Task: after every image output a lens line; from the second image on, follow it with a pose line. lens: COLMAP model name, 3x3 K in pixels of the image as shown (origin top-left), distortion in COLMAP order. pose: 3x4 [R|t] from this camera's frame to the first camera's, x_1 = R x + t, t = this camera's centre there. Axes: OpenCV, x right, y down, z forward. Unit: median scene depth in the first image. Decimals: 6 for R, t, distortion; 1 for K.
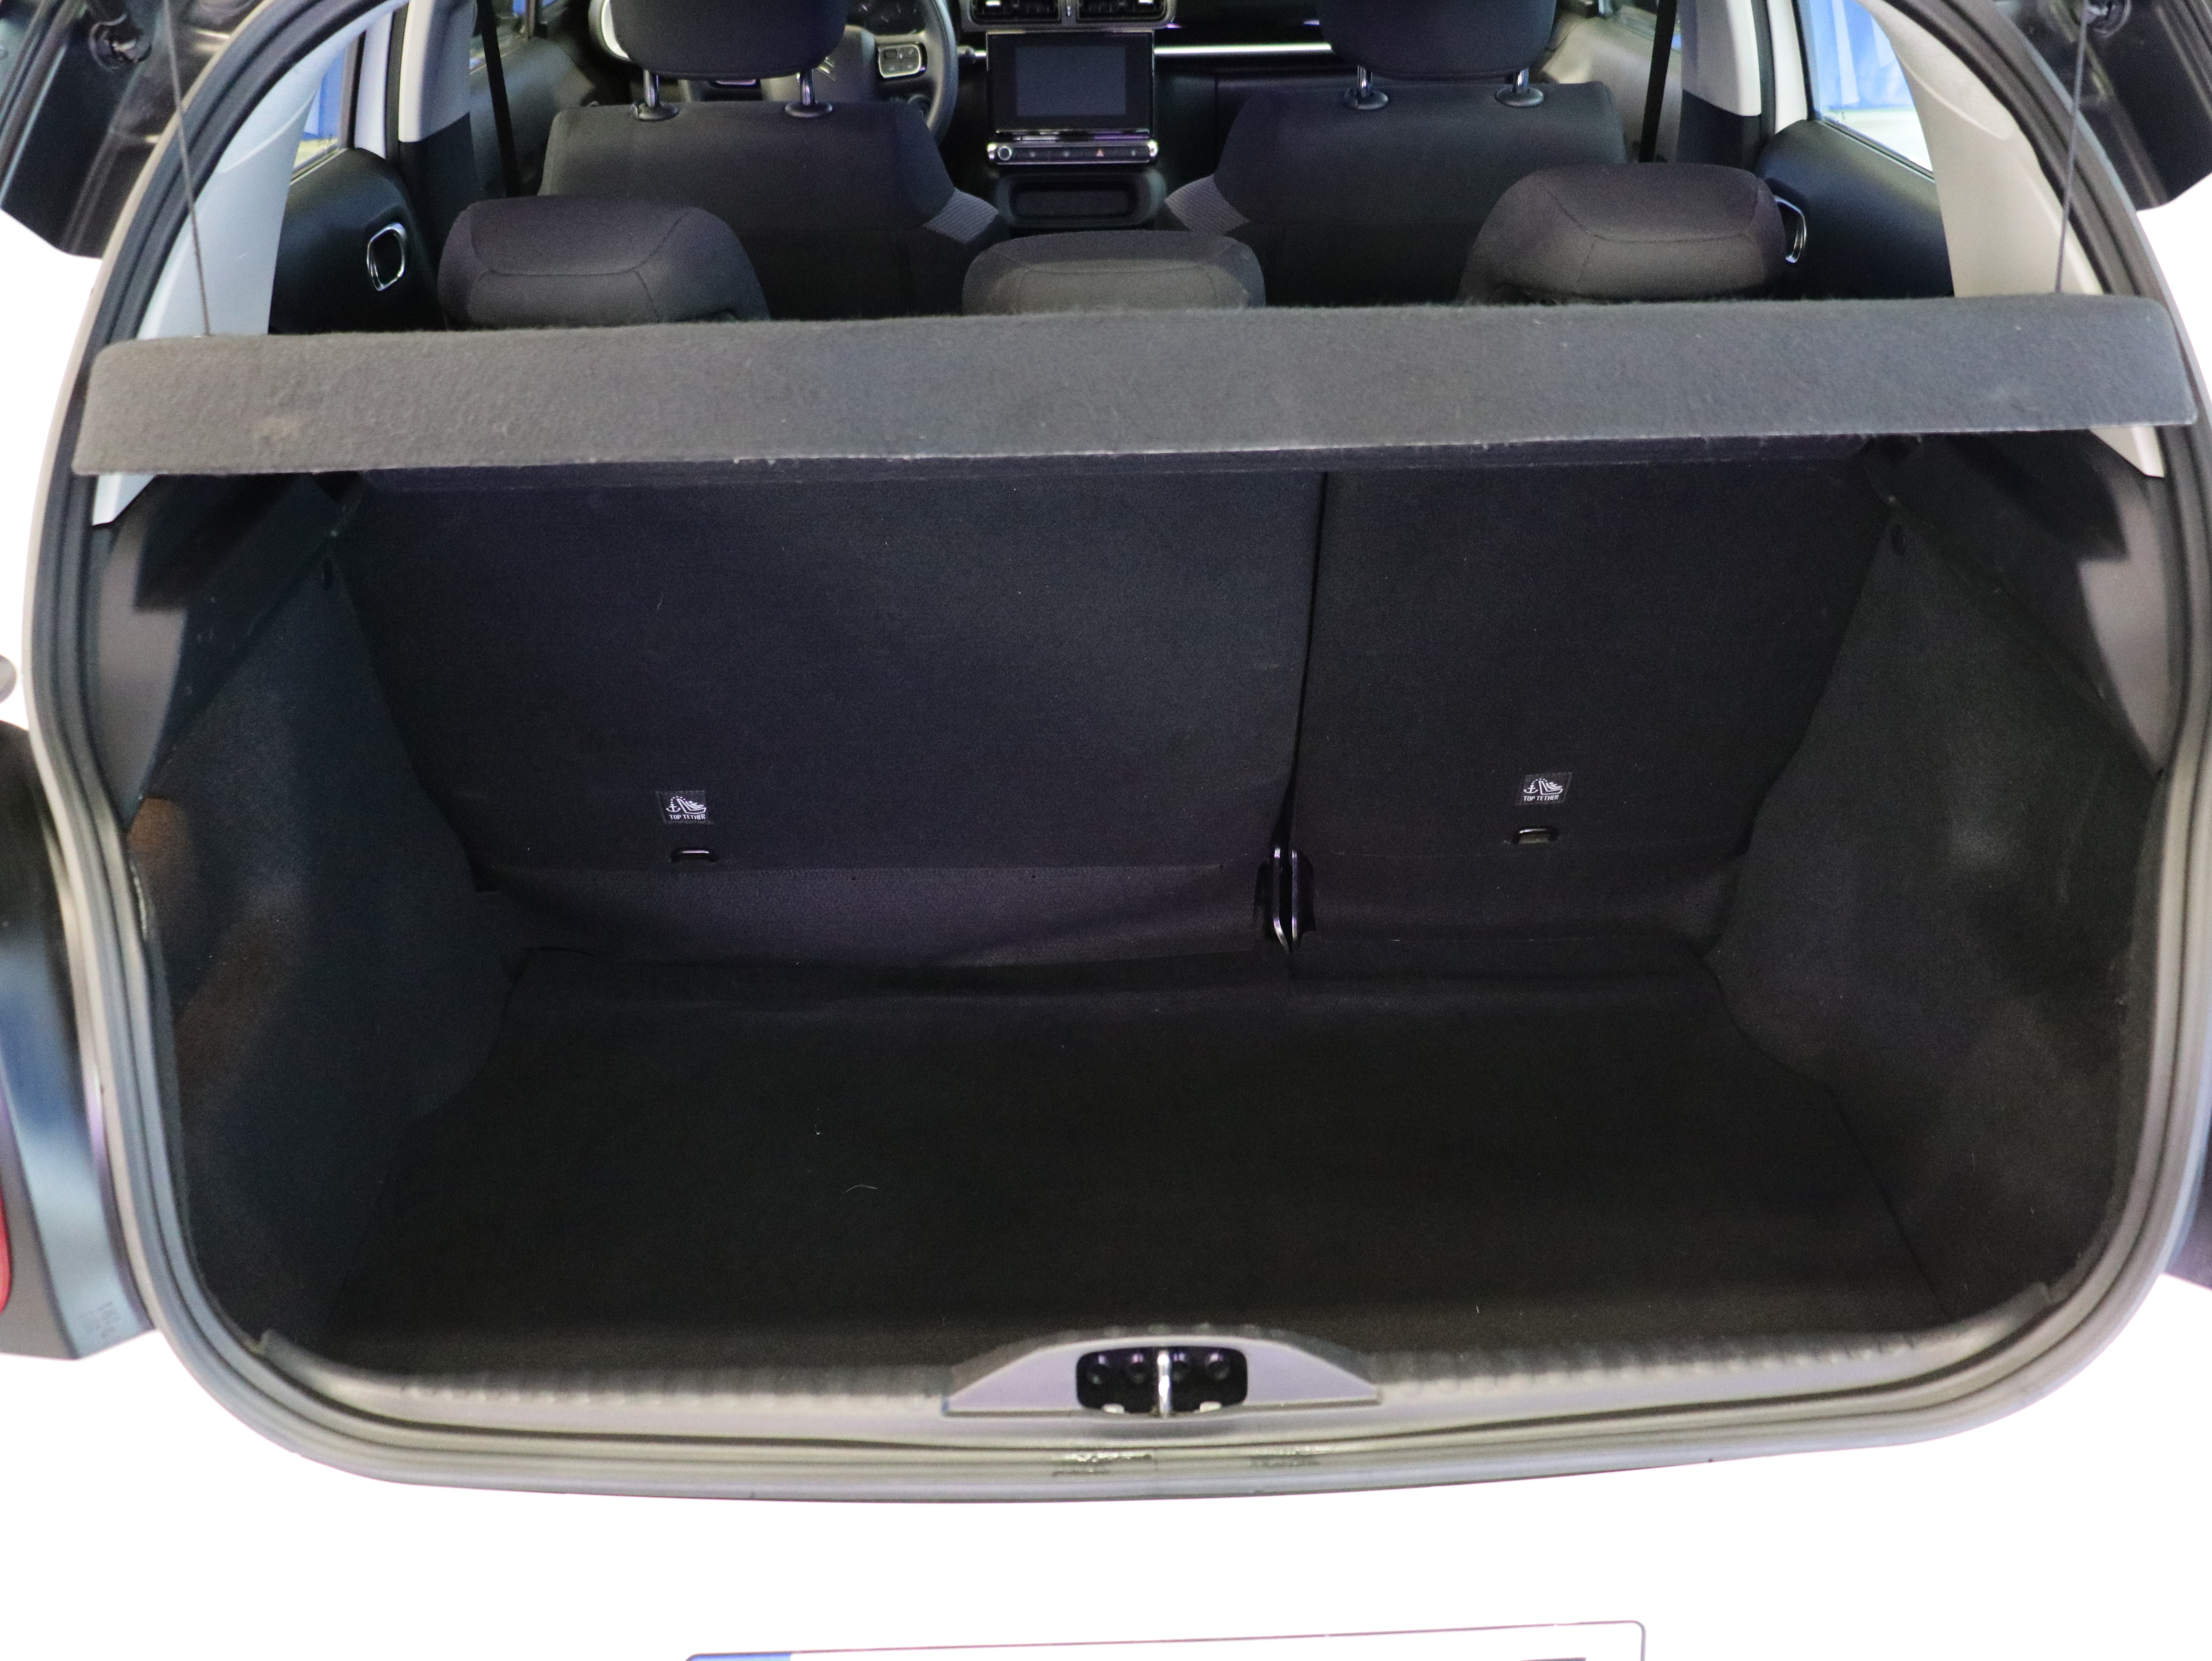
lens RADIAL K [[2009.6, 0, 1092.3], [0, 2009.6, 836.1], [0, 0, 1]] dist [-0.015024, 0.012399]
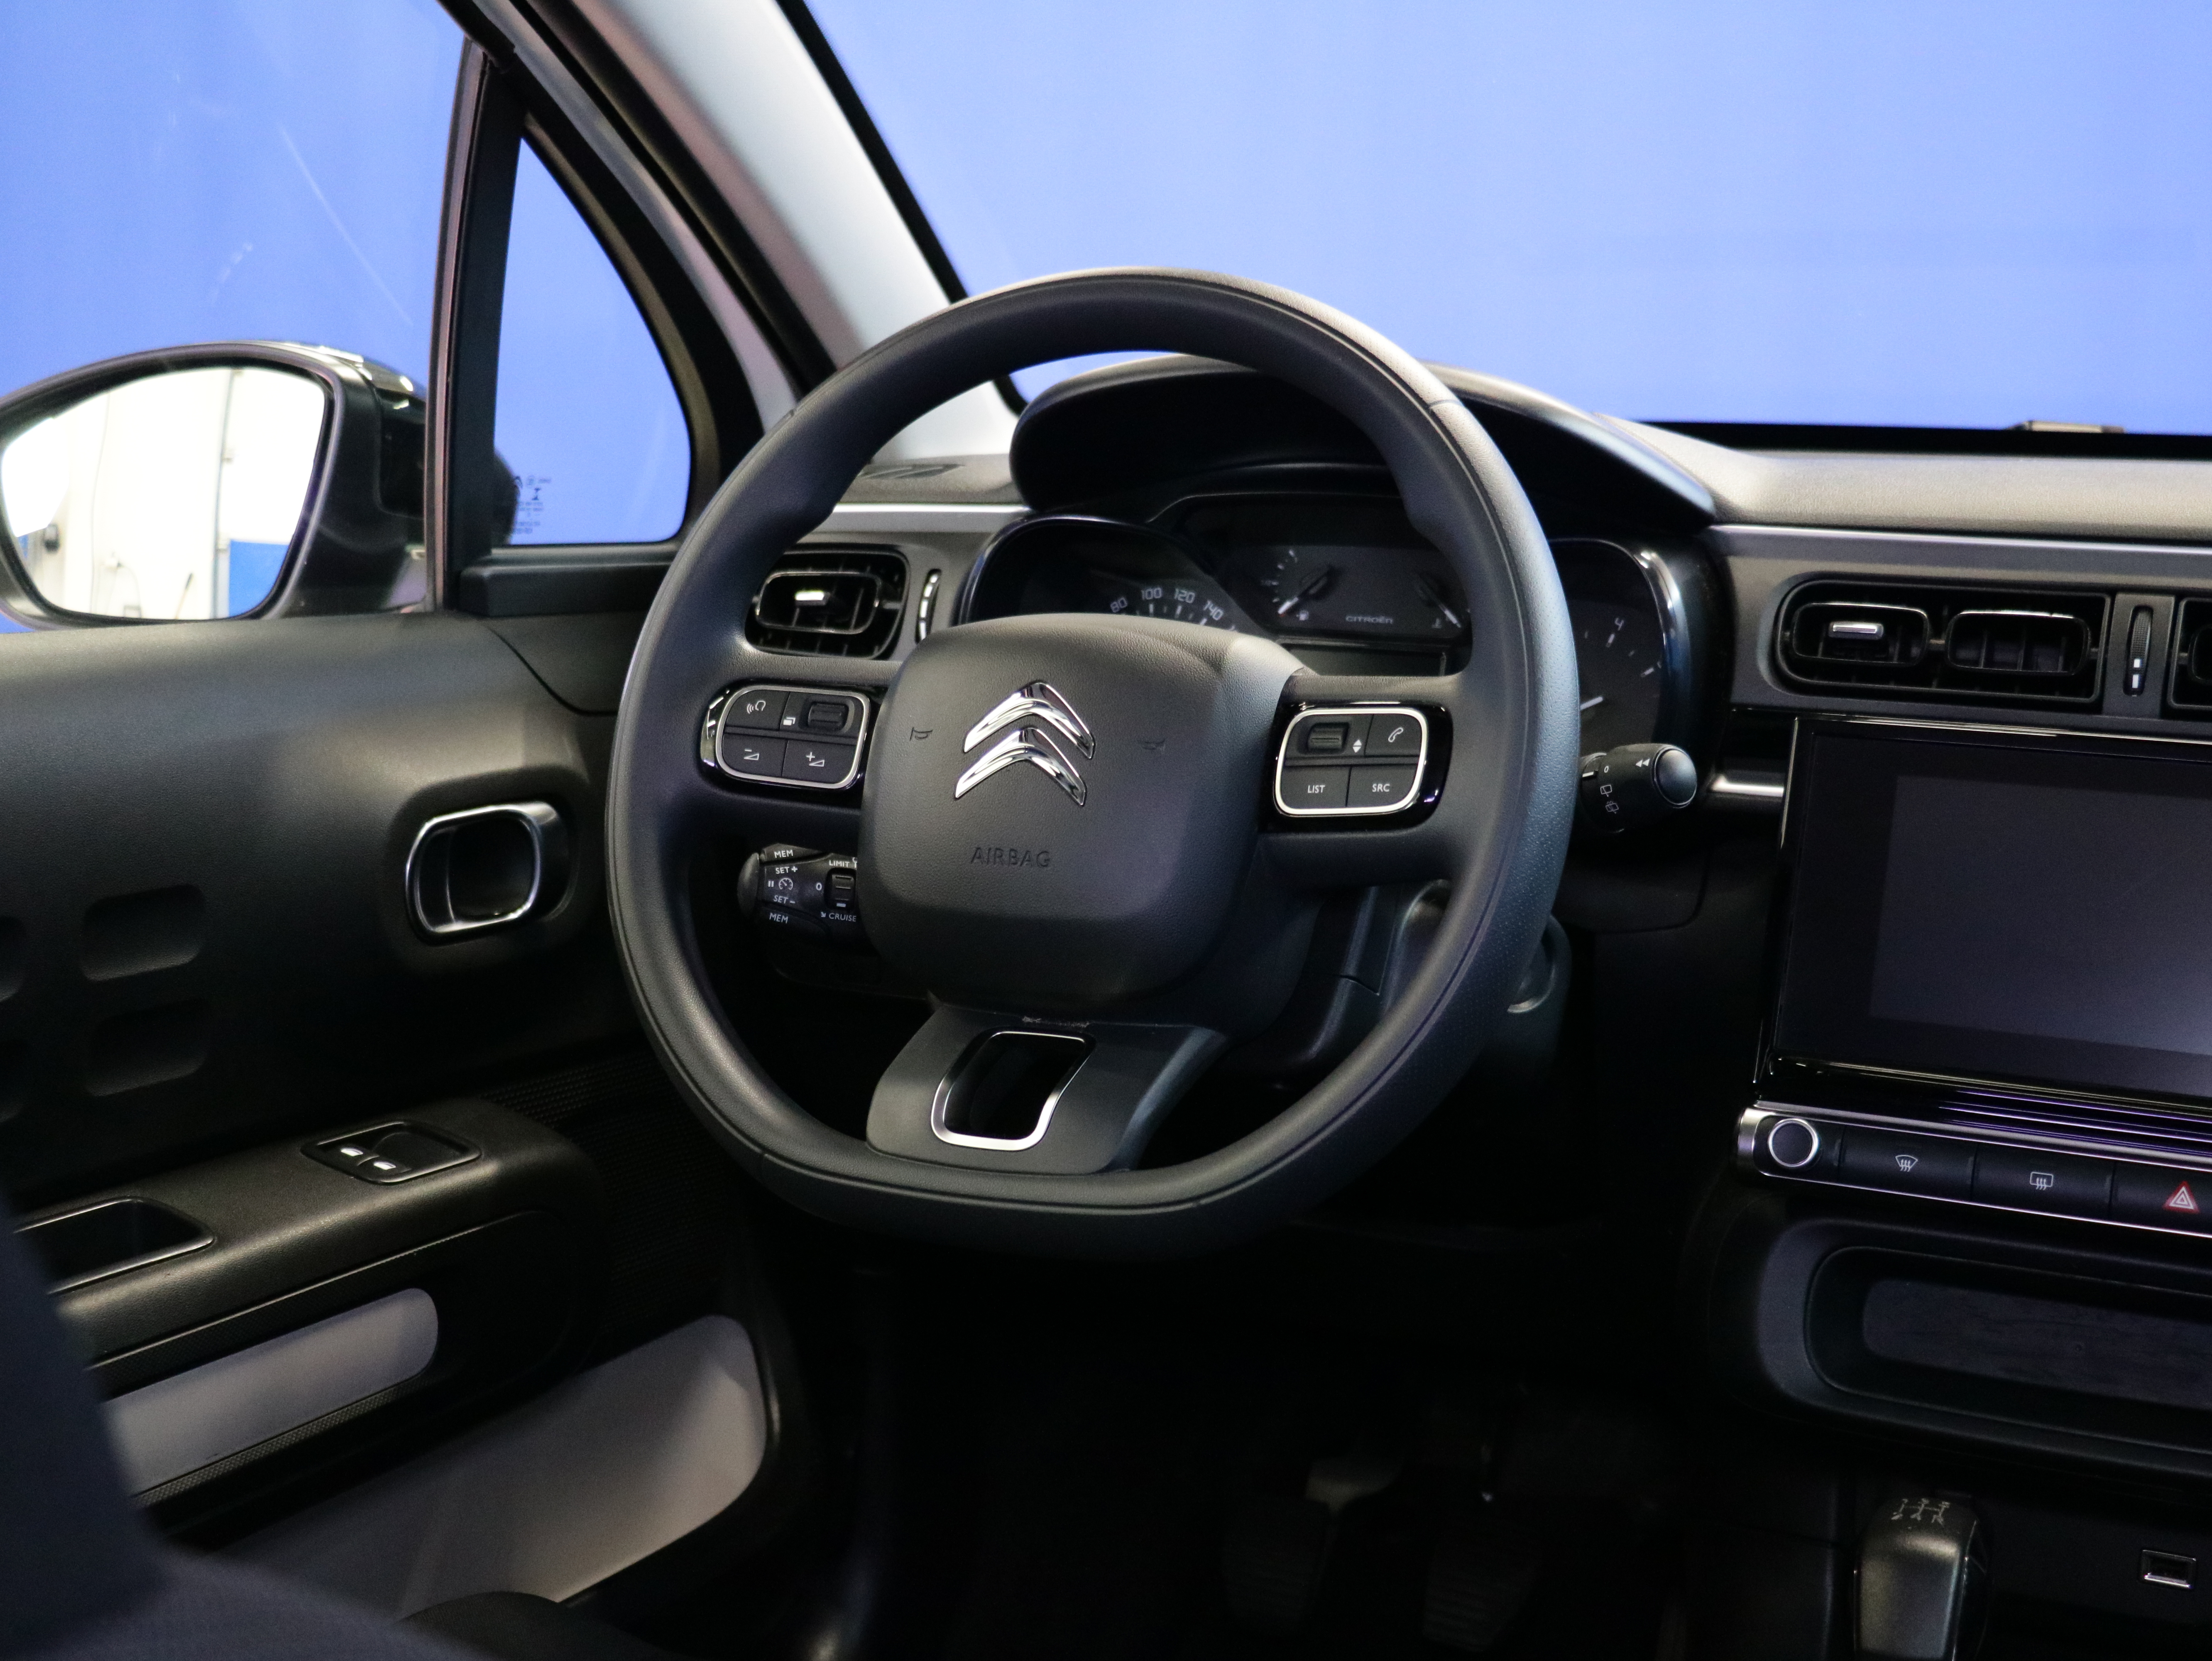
lens RADIAL K [[2912.2, 0, 1078.4], [0, 2912.2, 827.7], [0, 0, 1]] dist [0.002817, -0.029844]
pose [[0.893444, 0.099748, -0.437959, 0.034998], [-0.252534, 0.917888, -0.306118, -0.237340], [0.371463, 0.384099, 0.845271, 0.625994]]
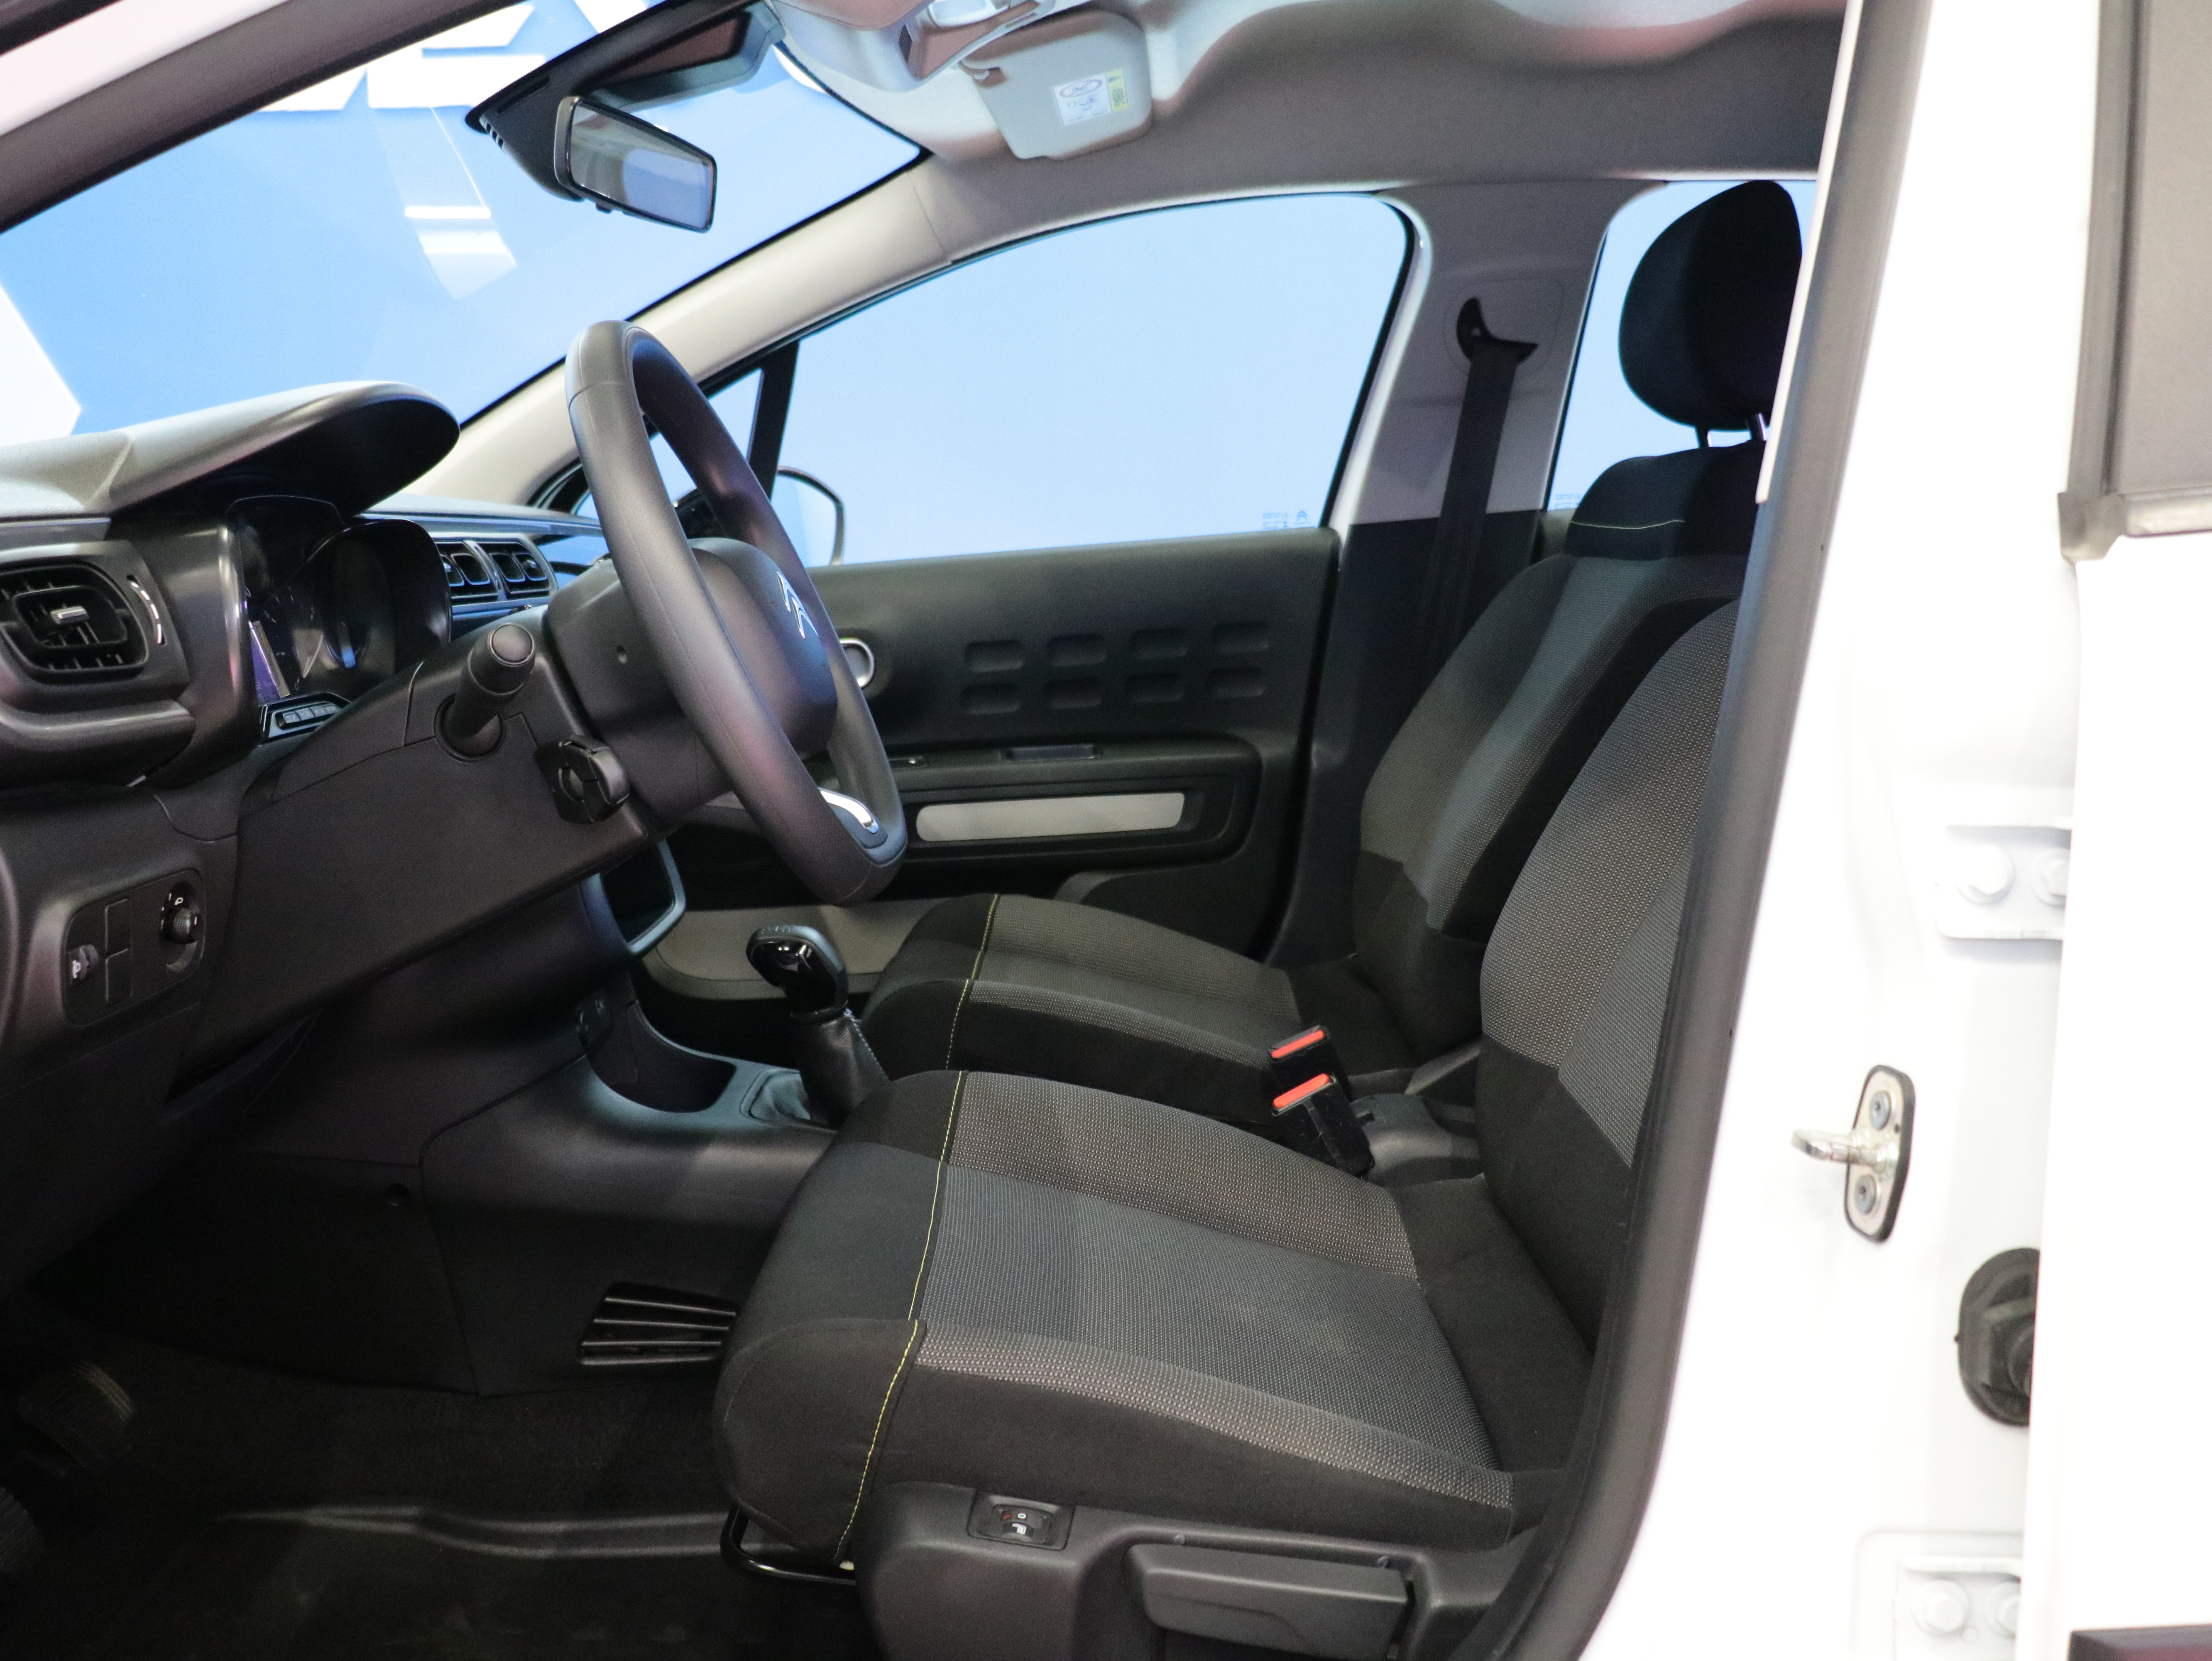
lens RADIAL K [[2009.6, 0, 1092.3], [0, 2009.6, 836.1], [0, 0, 1]] dist [-0.015024, 0.012399]
pose [[0.028906, -0.137780, 0.990041, -0.541591], [0.543773, 0.833243, 0.100083, -0.323214], [-0.838735, 0.535464, 0.099007, 0.855151]]
